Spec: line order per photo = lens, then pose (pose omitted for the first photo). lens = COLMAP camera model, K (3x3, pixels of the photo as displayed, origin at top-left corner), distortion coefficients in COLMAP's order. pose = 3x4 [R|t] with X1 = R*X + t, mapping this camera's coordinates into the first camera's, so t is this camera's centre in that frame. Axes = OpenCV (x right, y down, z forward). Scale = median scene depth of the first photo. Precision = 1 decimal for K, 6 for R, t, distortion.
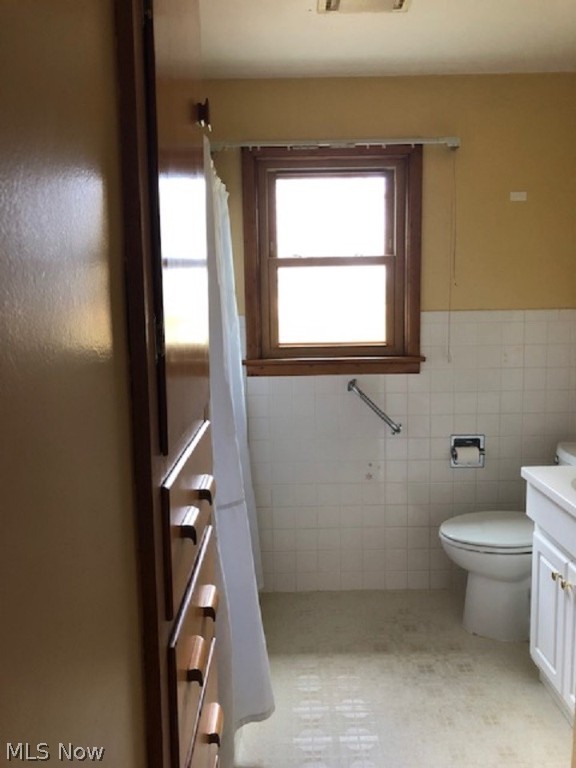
lens RADIAL K [[631.4, 0, 289.1], [0, 631.4, 376.4], [0, 0, 1]] dist [0.057590, -0.071131]
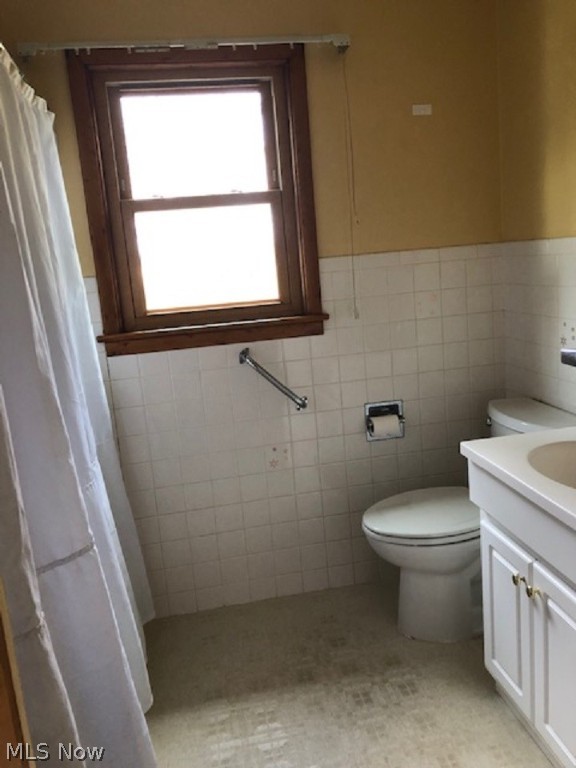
lens RADIAL K [[631.4, 0, 287.4], [0, 631.4, 383.1], [0, 0, 1]] dist [0.057590, -0.071131]
pose [[0.983906, -0.095863, 0.150798, 0.030953], [0.085585, 0.993635, 0.073245, -0.006272], [-0.156860, -0.059160, 0.985847, 0.199347]]
